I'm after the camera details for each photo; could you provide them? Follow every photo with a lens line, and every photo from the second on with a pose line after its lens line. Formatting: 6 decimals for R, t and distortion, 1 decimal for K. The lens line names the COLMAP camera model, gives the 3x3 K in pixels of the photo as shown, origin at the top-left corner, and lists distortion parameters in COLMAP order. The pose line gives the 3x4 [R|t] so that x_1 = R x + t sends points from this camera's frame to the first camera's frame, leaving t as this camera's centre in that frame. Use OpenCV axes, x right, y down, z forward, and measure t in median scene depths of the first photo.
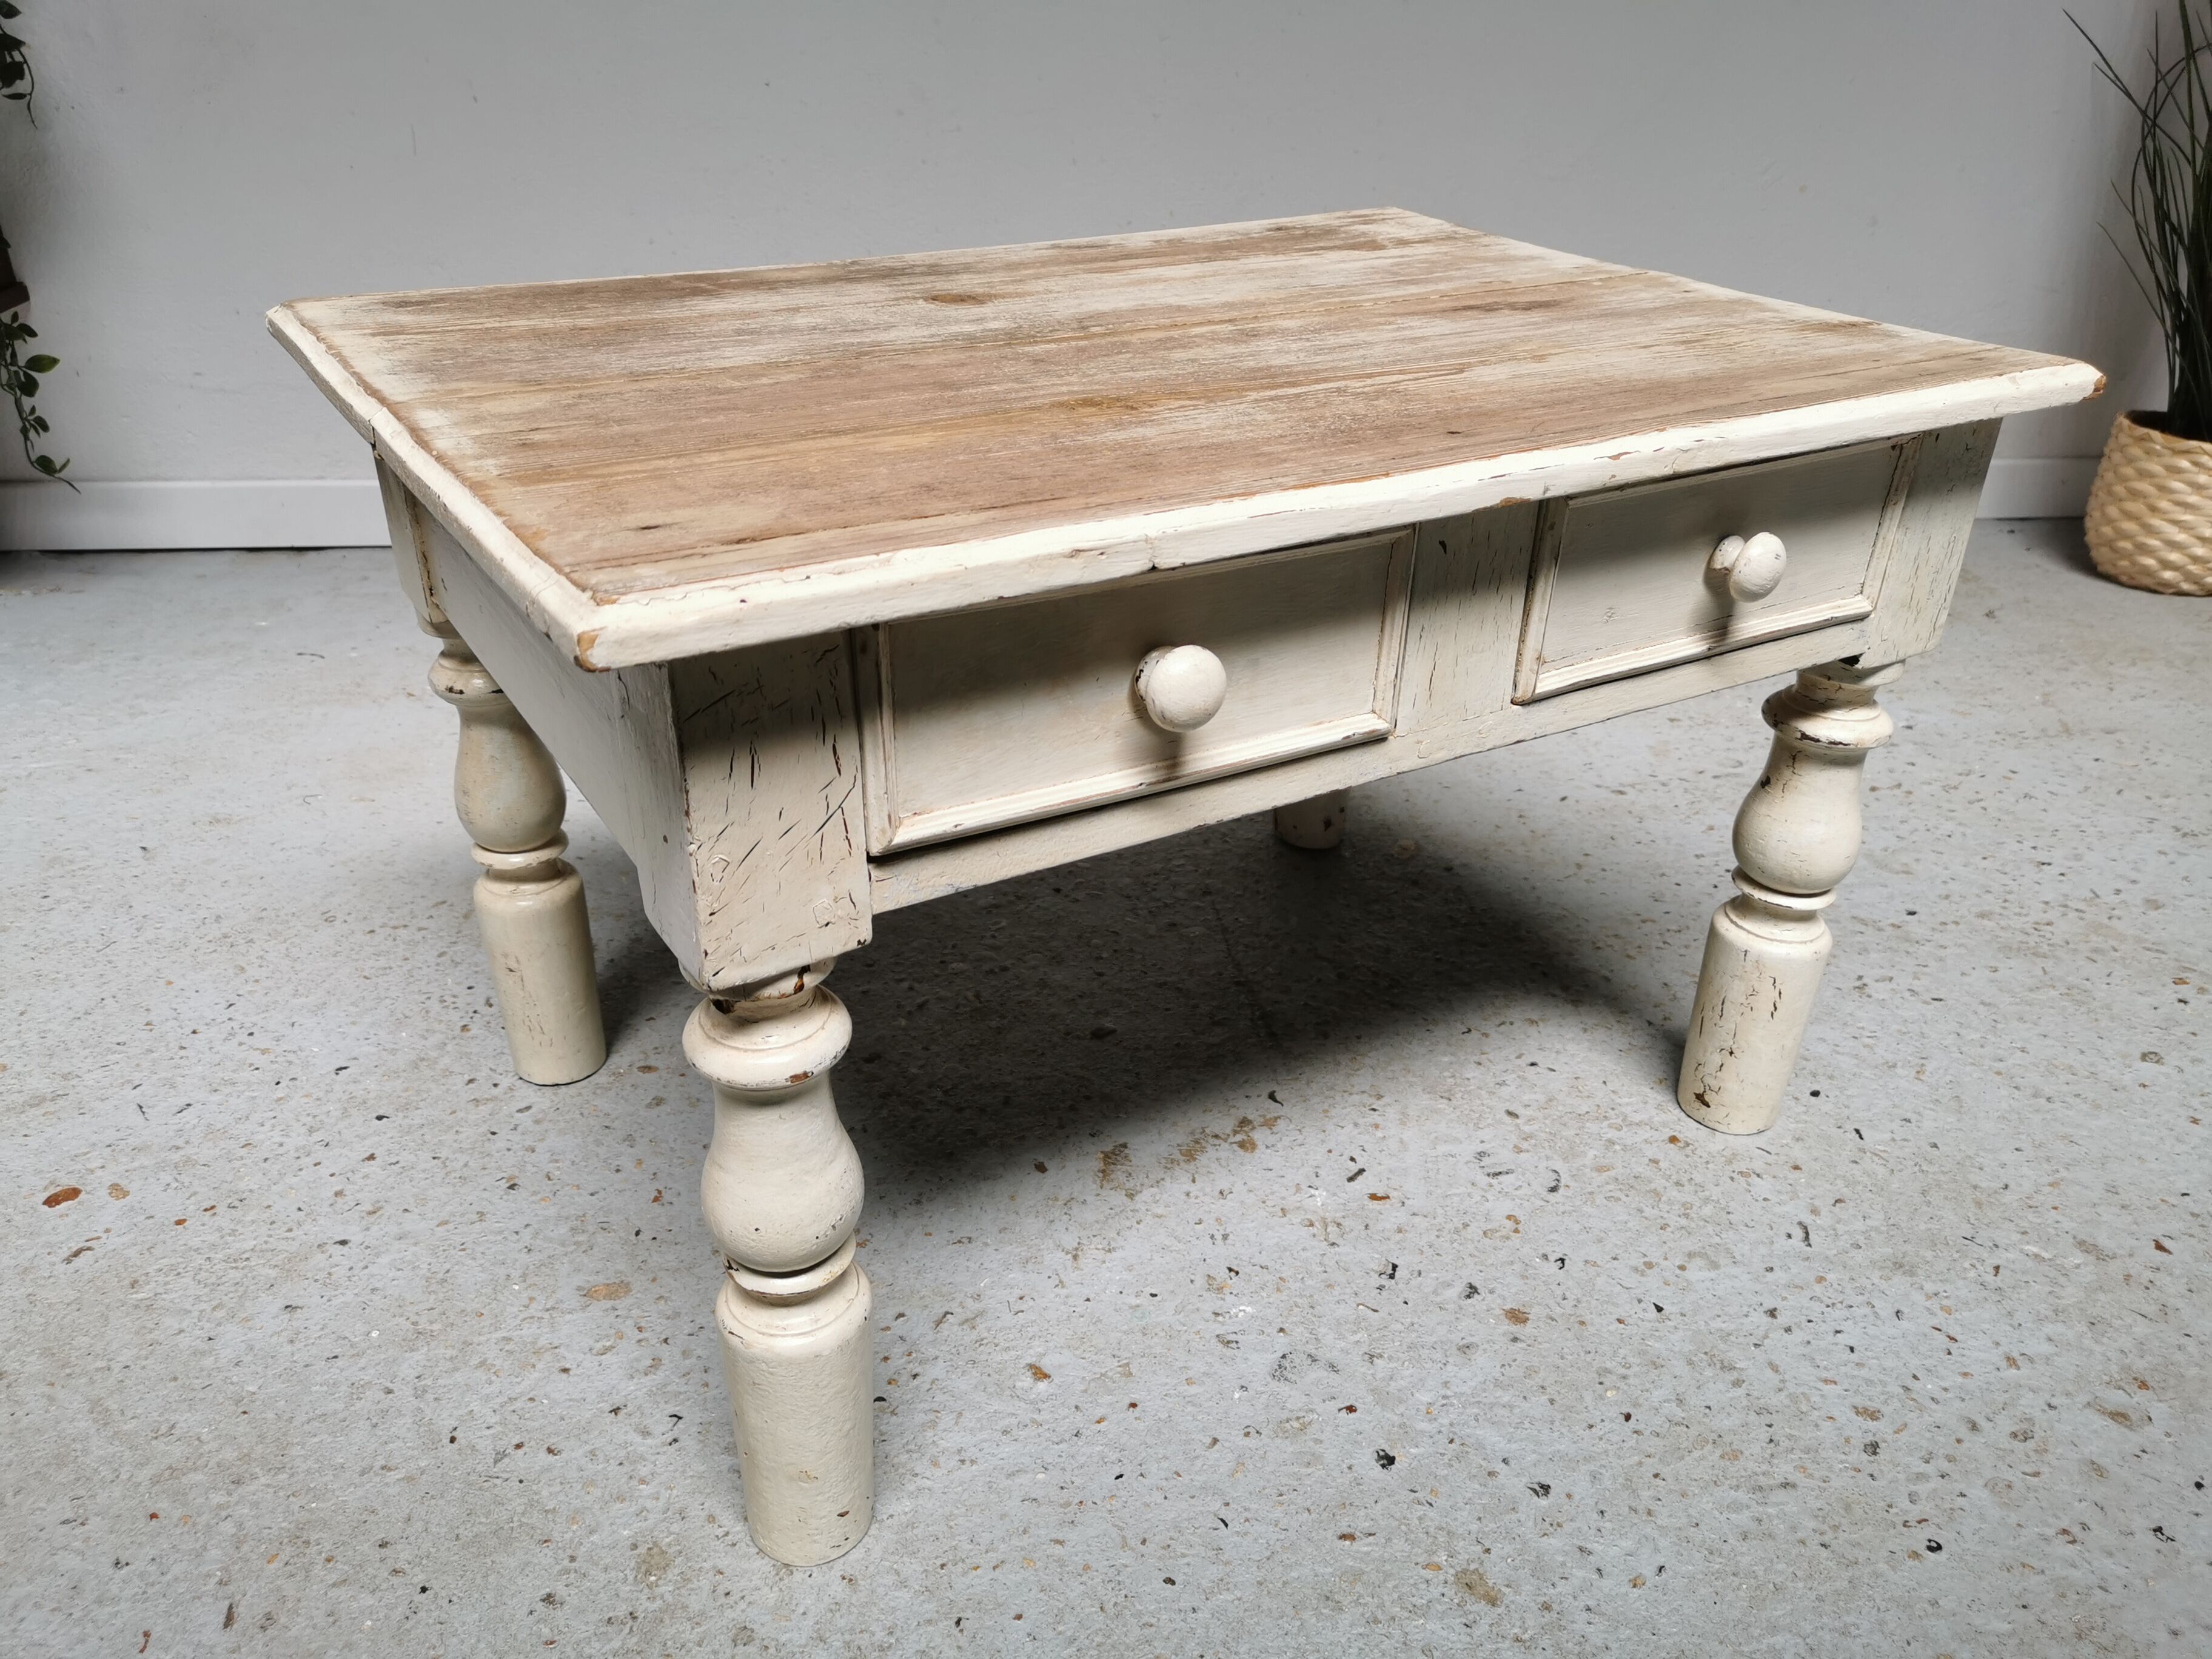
lens RADIAL K [[1711.6, 0, 1104.1], [0, 1711.6, 829.1], [0, 0, 1]] dist [0.060953, -0.073656]
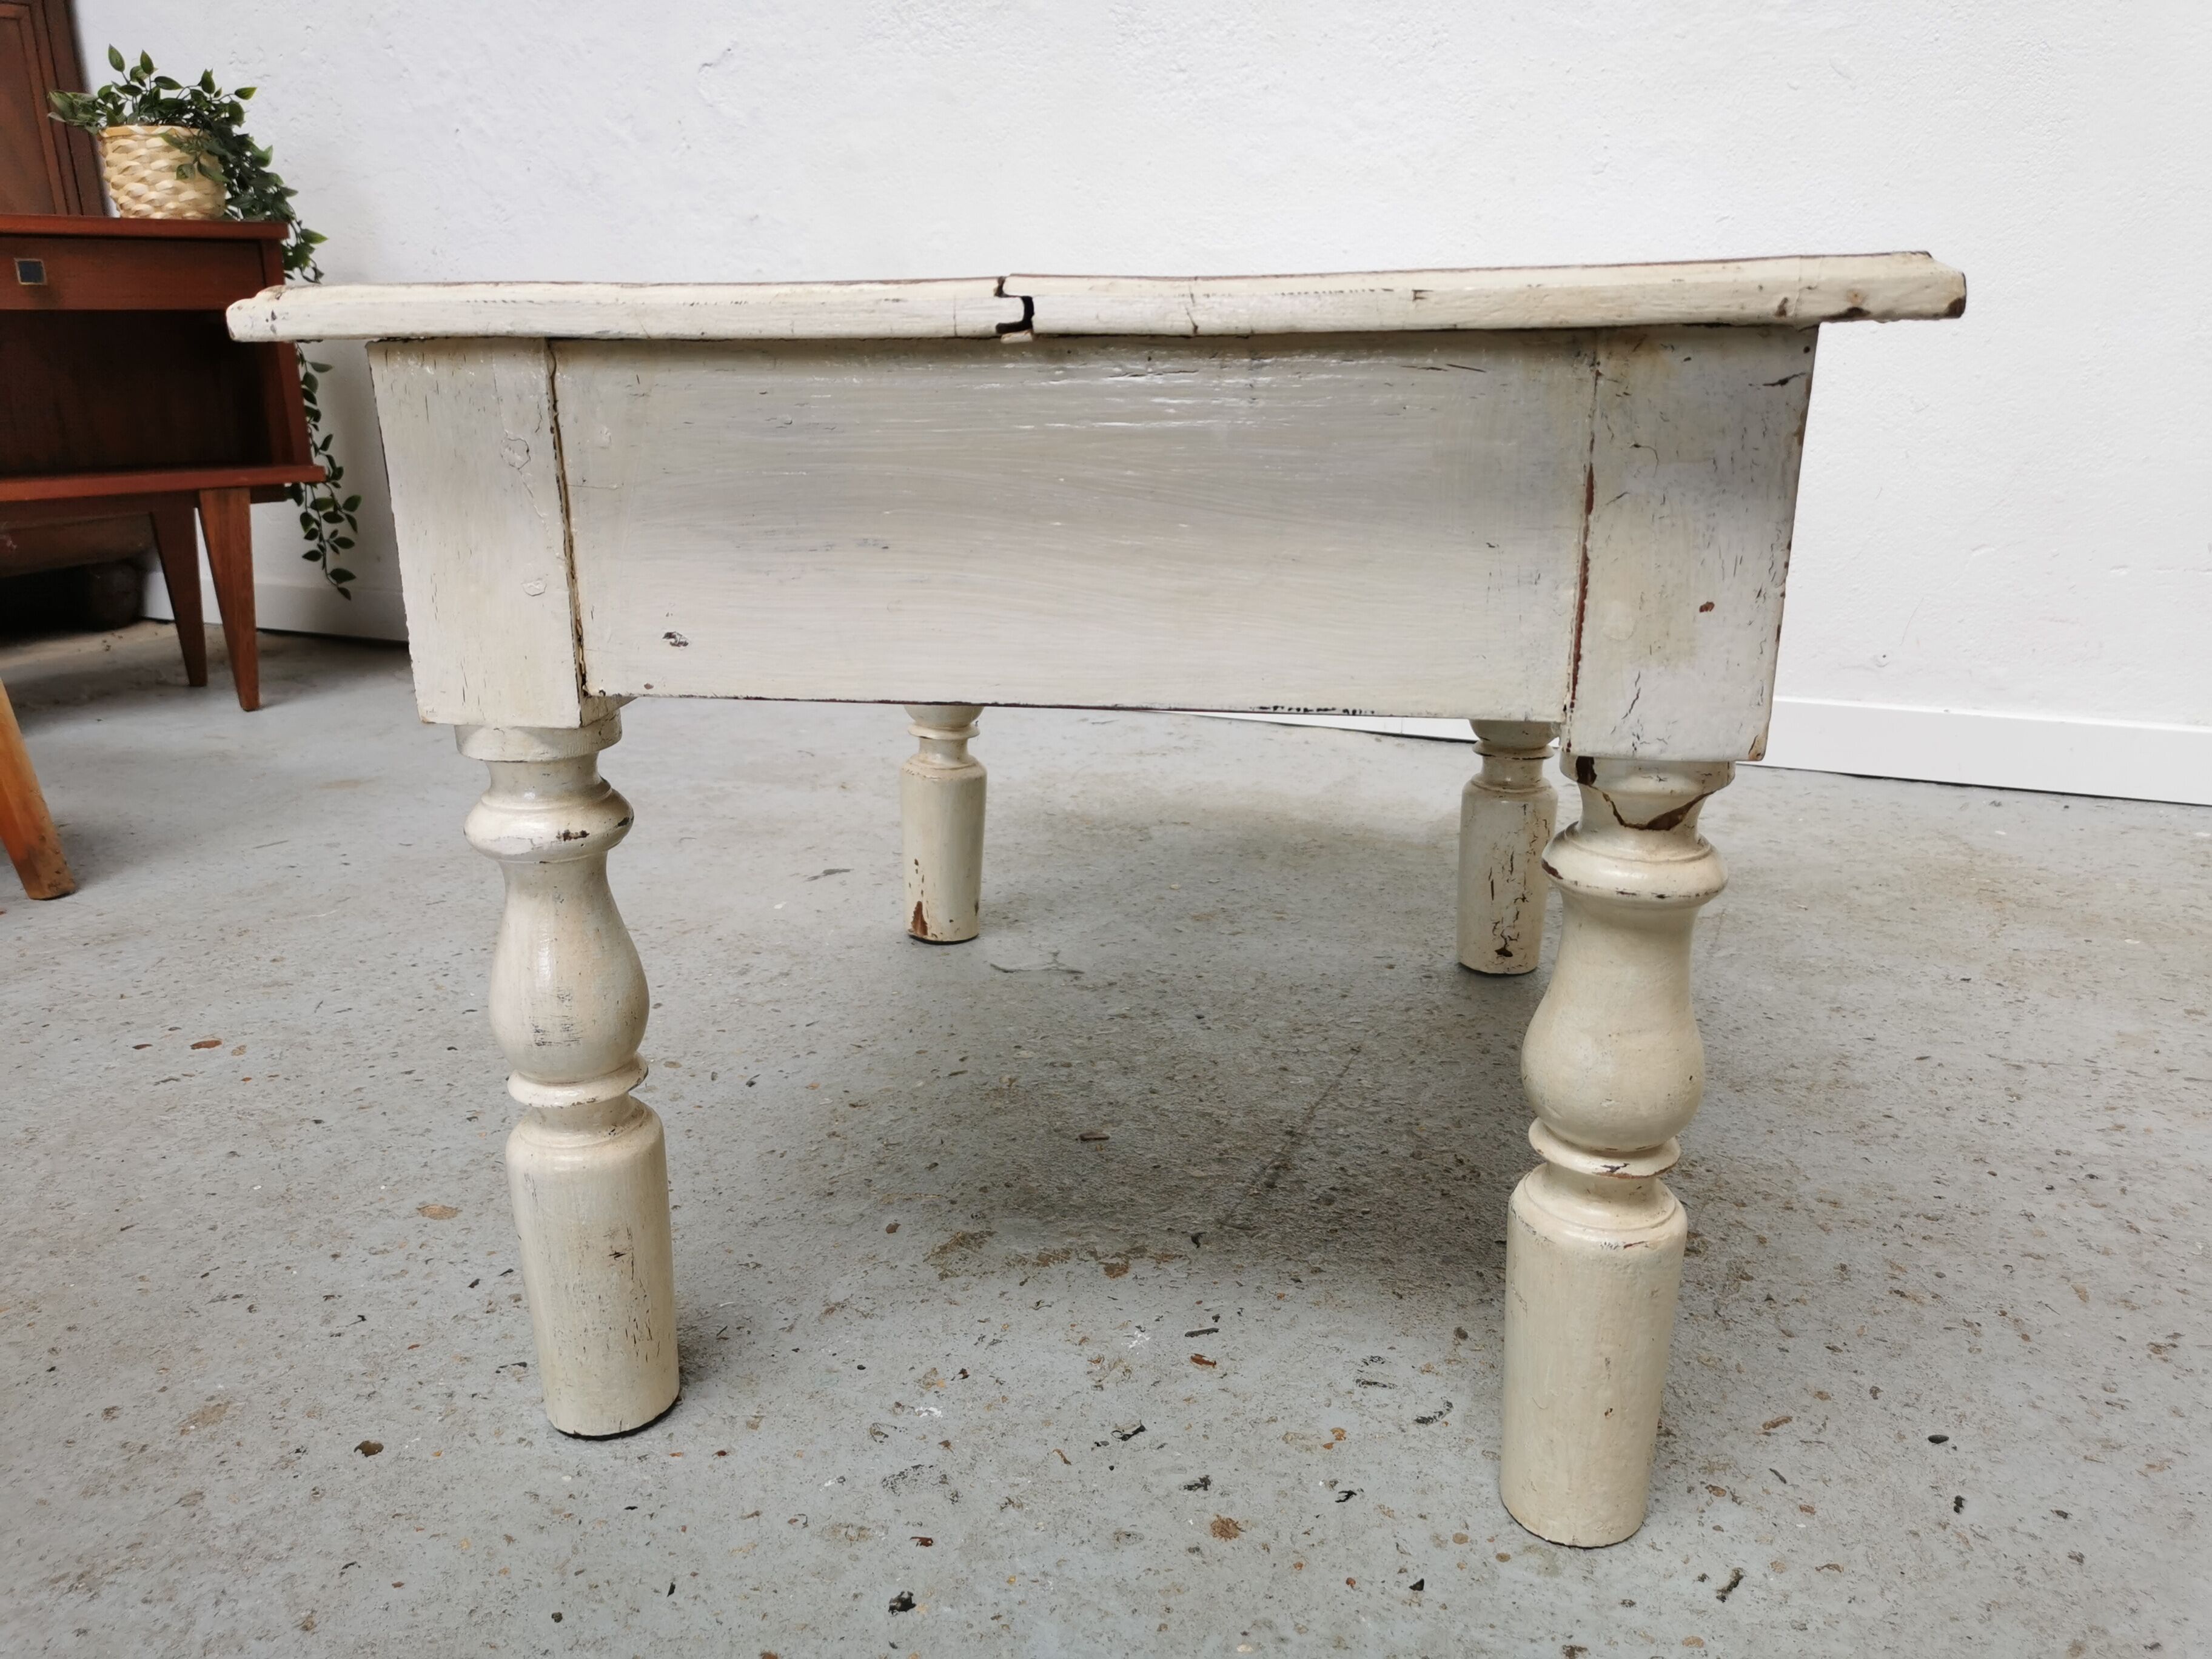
lens RADIAL K [[1711.6, 0, 1104.1], [0, 1711.6, 829.1], [0, 0, 1]] dist [0.060953, -0.073656]
pose [[0.853880, 0.122796, -0.505776, 0.483953], [-0.216274, 0.967612, -0.130203, 0.088924], [0.473407, 0.220564, 0.852782, 0.245536]]
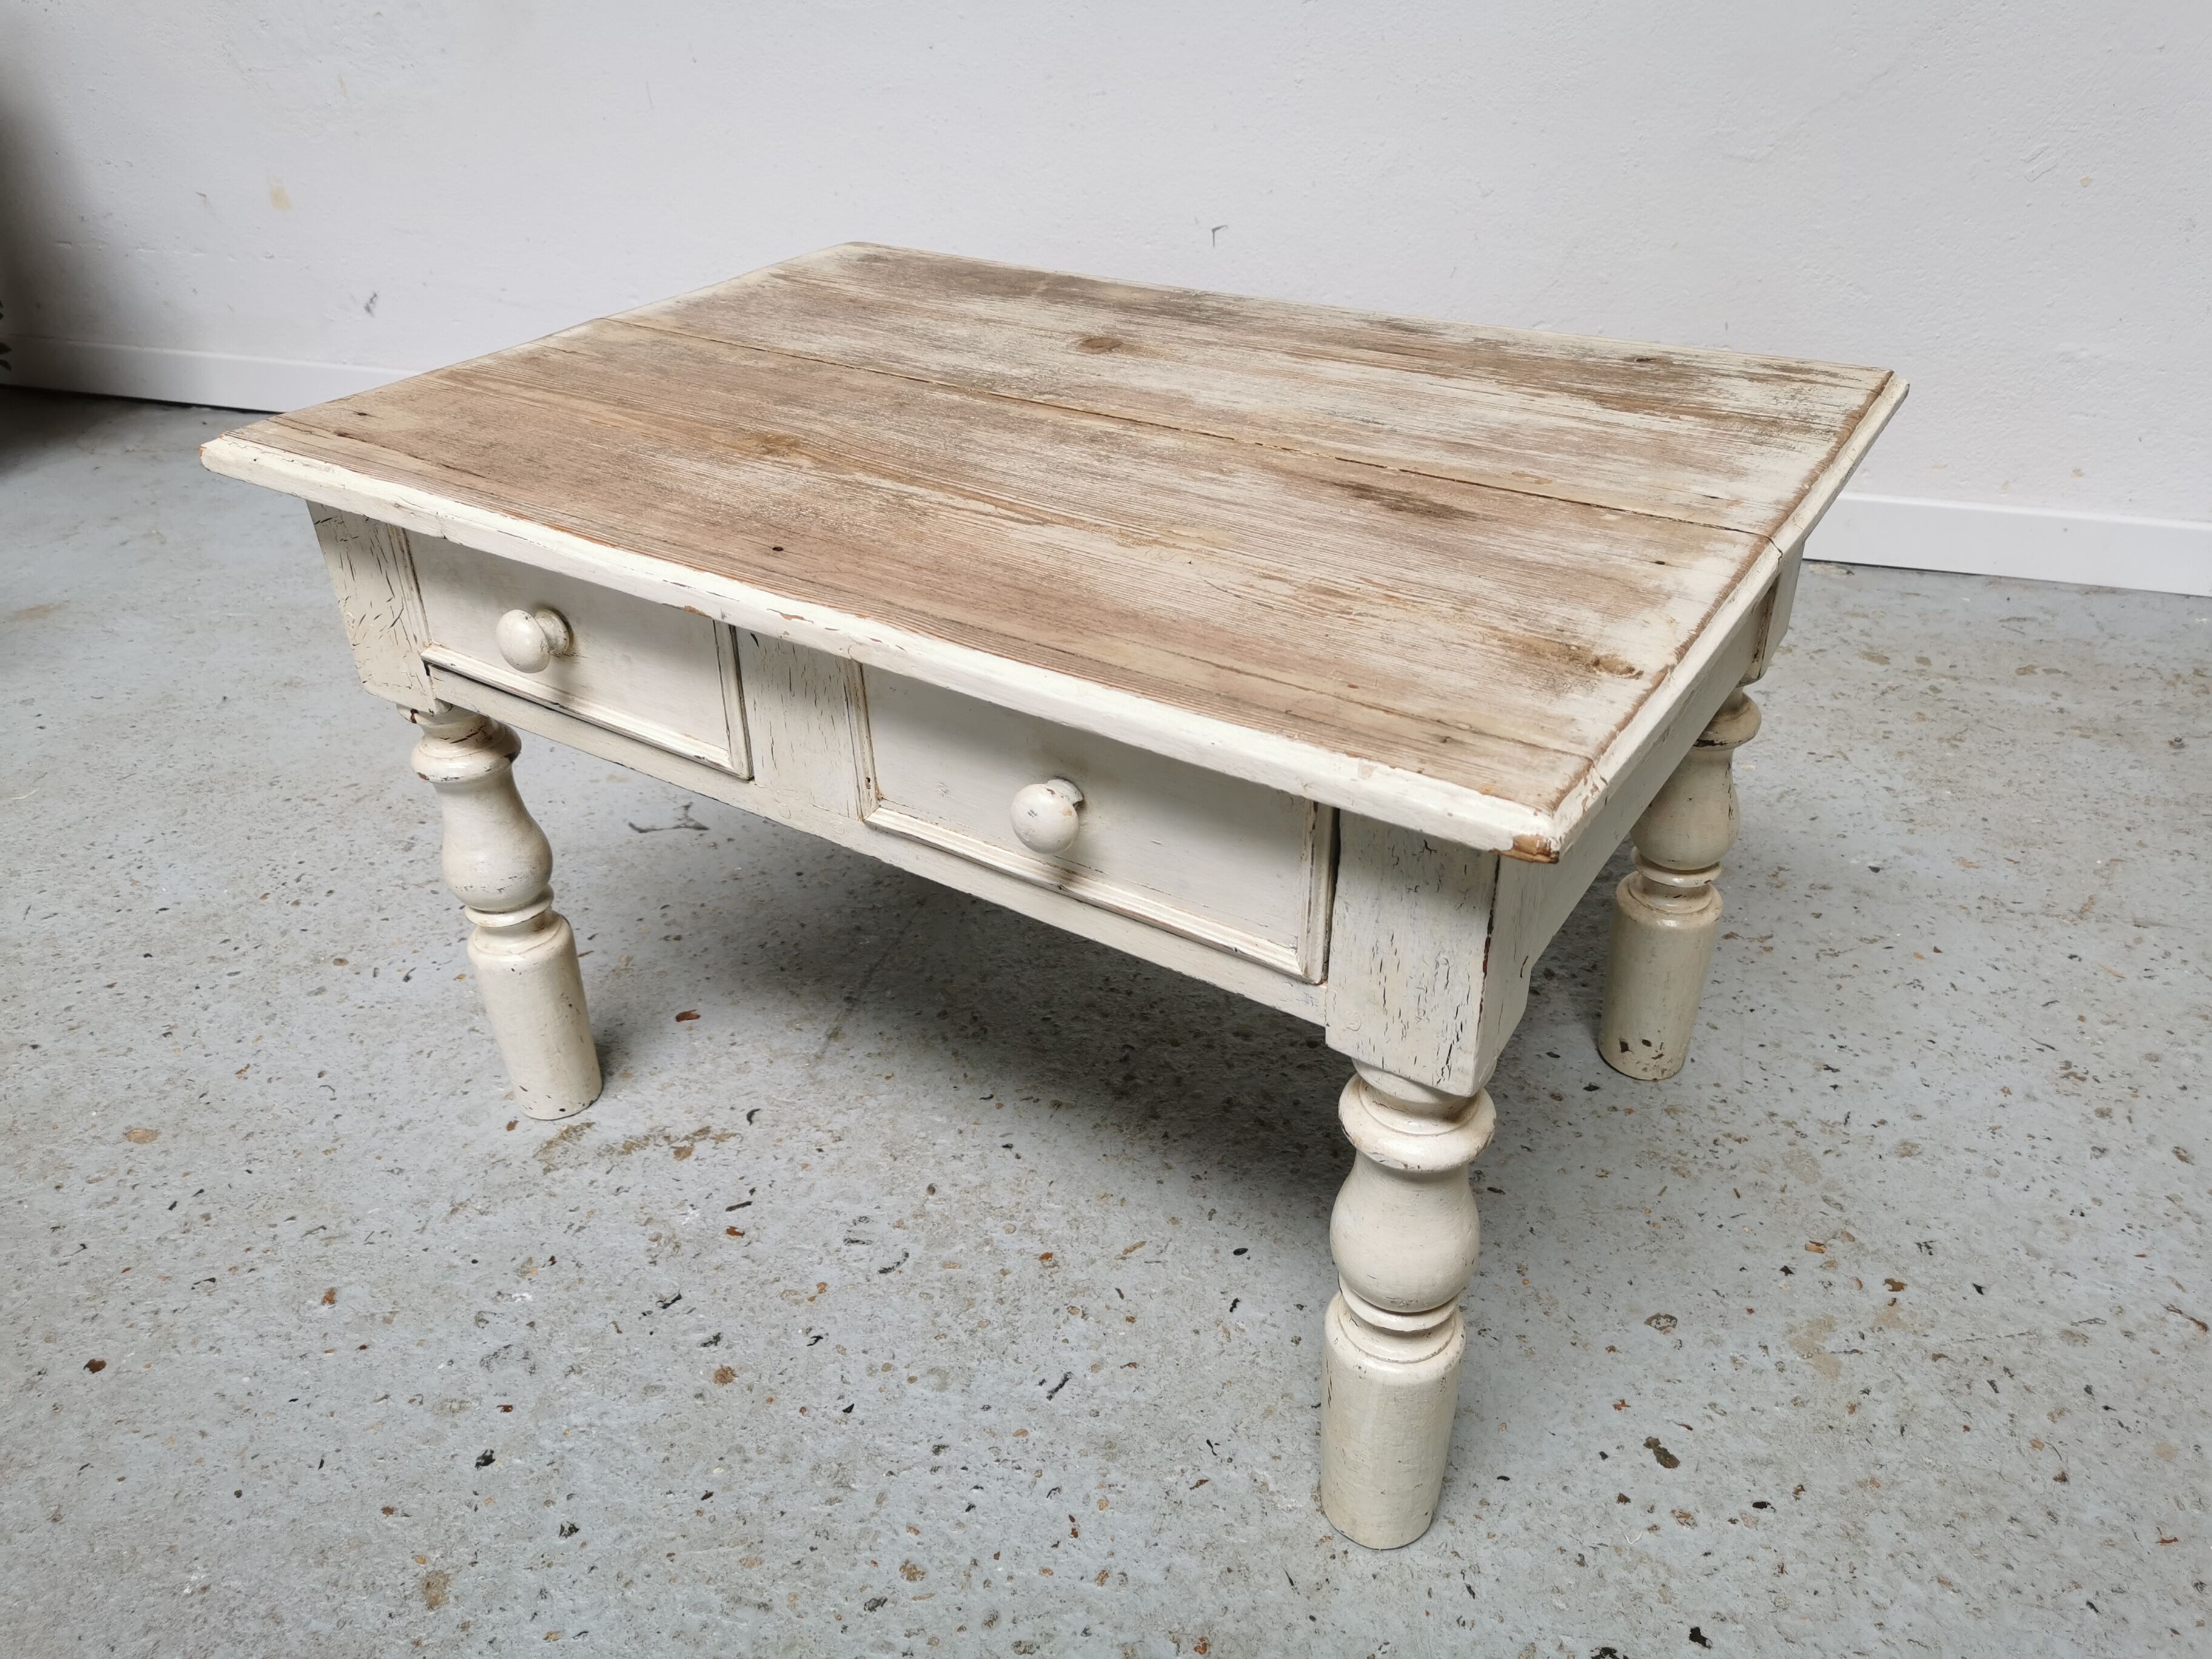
lens RADIAL K [[1711.6, 0, 1104.1], [0, 1711.6, 829.1], [0, 0, 1]] dist [0.060953, -0.073656]
pose [[0.903159, 0.188124, -0.385892, 0.723029], [-0.155914, 0.981234, 0.113448, -0.186830], [0.399993, -0.042295, 0.915542, 0.119149]]
